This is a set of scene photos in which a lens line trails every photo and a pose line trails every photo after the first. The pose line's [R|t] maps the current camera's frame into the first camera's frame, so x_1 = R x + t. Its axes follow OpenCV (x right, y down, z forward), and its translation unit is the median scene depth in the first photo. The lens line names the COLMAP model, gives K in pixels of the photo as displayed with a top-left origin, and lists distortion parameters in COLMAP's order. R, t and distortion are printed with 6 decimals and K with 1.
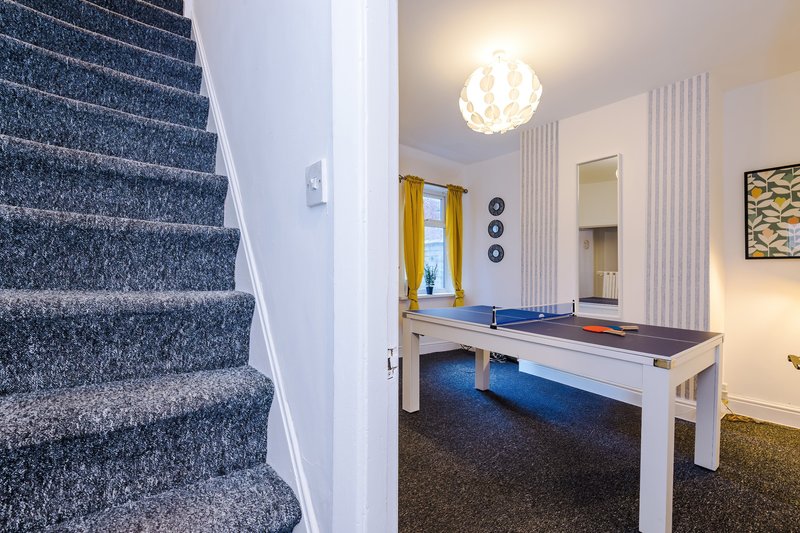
lens RADIAL K [[367.0, 0, 400.0], [0, 367.0, 266.5], [0, 0, 1]] dist [-0.002629, -0.003706]
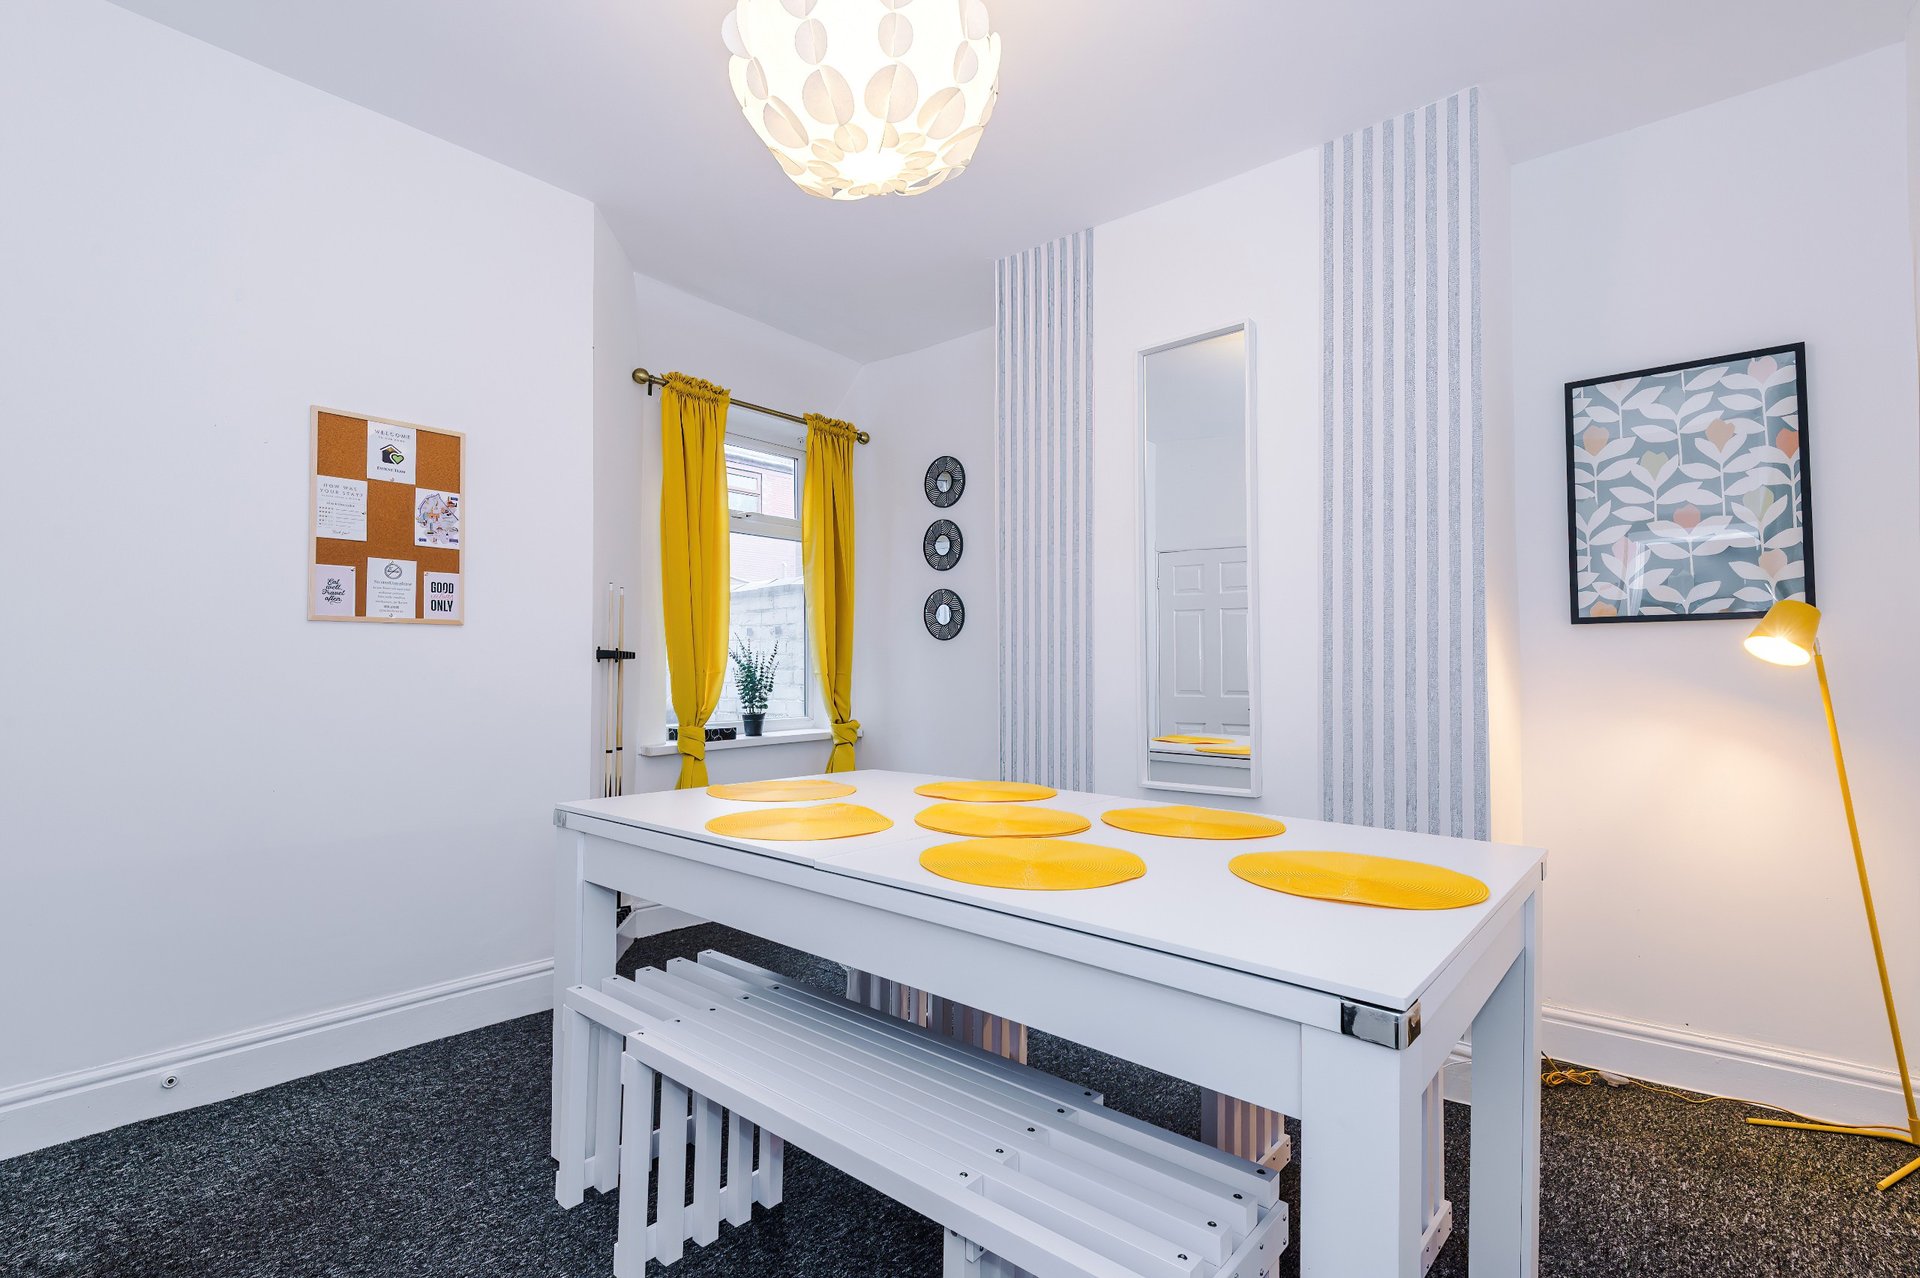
lens RADIAL K [[877.1, 0, 988.5], [0, 877.1, 638.1], [0, 0, 1]] dist [0.002232, -0.000520]
pose [[0.976338, 0.000662, 0.216249, 0.194882], [0.004990, 0.999660, -0.025587, 0.013435], [-0.216193, 0.026060, 0.976003, 0.275992]]
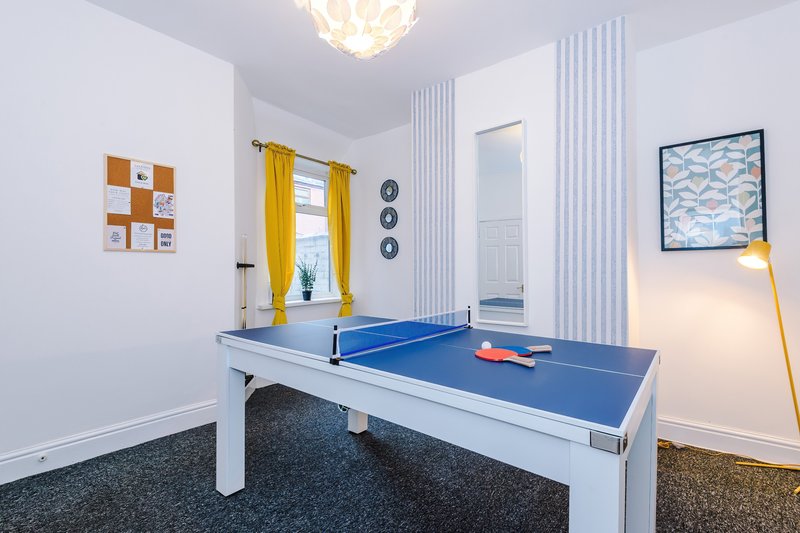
lens RADIAL K [[362.4, 0, 415.3], [0, 362.4, 264.6], [0, 0, 1]] dist [0.000354, -0.000724]
pose [[0.969999, -0.005162, 0.243054, 0.194797], [0.007644, 0.999928, -0.009273, 0.014538], [-0.242988, 0.010853, 0.969968, 0.327872]]
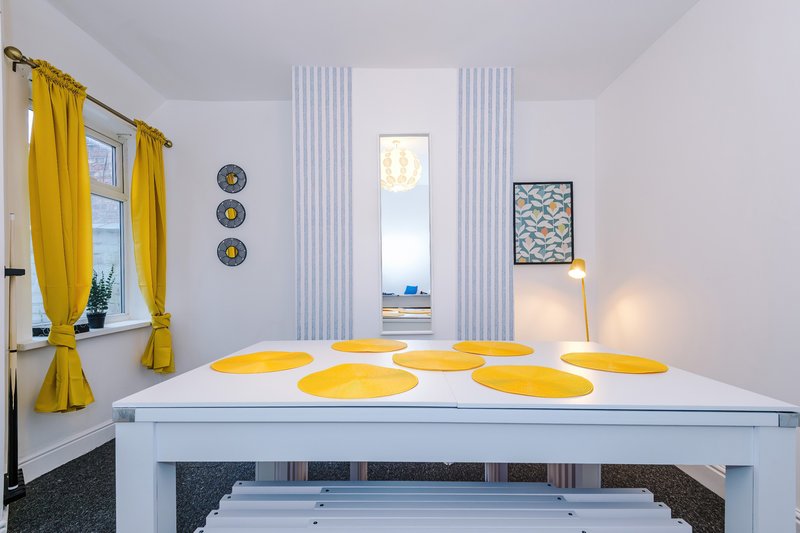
lens RADIAL K [[360.1, 0, 395.3], [0, 360.1, 281.1], [0, 0, 1]] dist [0.002475, -0.000182]
pose [[0.612138, -0.014006, 0.790627, -0.097254], [0.005677, 0.999895, 0.013318, 0.012426], [-0.790731, -0.003664, 0.612153, 0.622141]]
